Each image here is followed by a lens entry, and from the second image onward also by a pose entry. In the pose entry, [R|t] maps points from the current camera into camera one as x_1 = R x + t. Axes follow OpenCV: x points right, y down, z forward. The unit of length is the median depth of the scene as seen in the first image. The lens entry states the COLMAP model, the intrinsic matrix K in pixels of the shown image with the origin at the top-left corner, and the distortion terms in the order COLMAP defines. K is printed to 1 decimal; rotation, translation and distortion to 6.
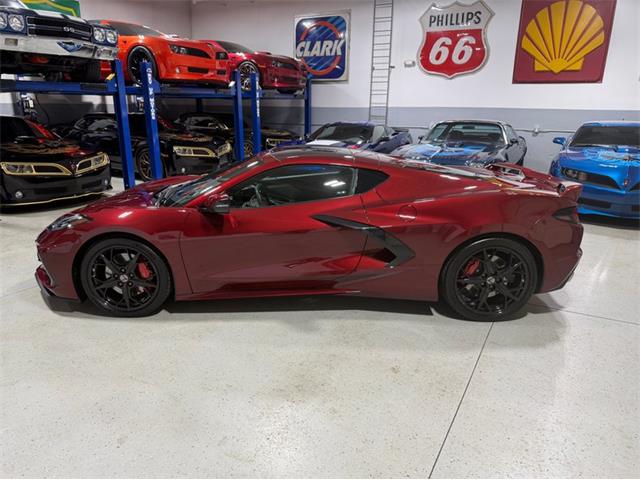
lens RADIAL K [[449.9, 0, 321.6], [0, 449.9, 246.7], [0, 0, 1]] dist [0.007149, -0.019548]
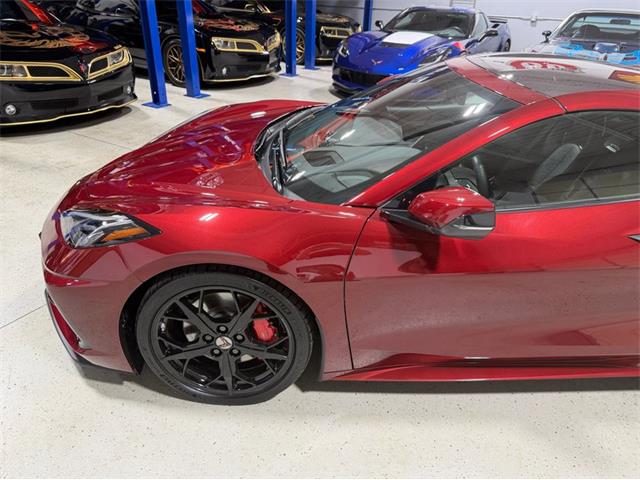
lens RADIAL K [[449.9, 0, 323.8], [0, 449.9, 235.4], [0, 0, 1]] dist [0.007149, -0.019548]
pose [[0.999482, 0.030761, -0.009480, -0.129417], [-0.028187, 0.978625, 0.203710, -0.060305], [0.015544, -0.203337, 0.978985, 0.212076]]
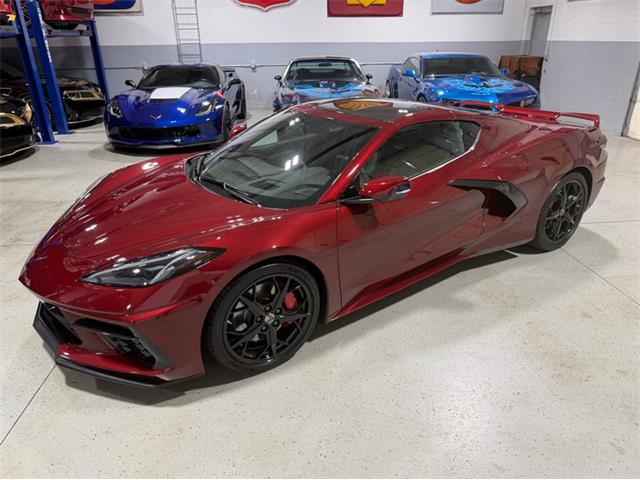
lens RADIAL K [[449.9, 0, 311.8], [0, 449.9, 244.9], [0, 0, 1]] dist [0.007149, -0.019548]
pose [[0.832658, -0.248412, 0.494946, -0.279303], [0.181934, 0.966847, 0.179185, -0.062333], [-0.523049, -0.059152, 0.850248, 0.146036]]
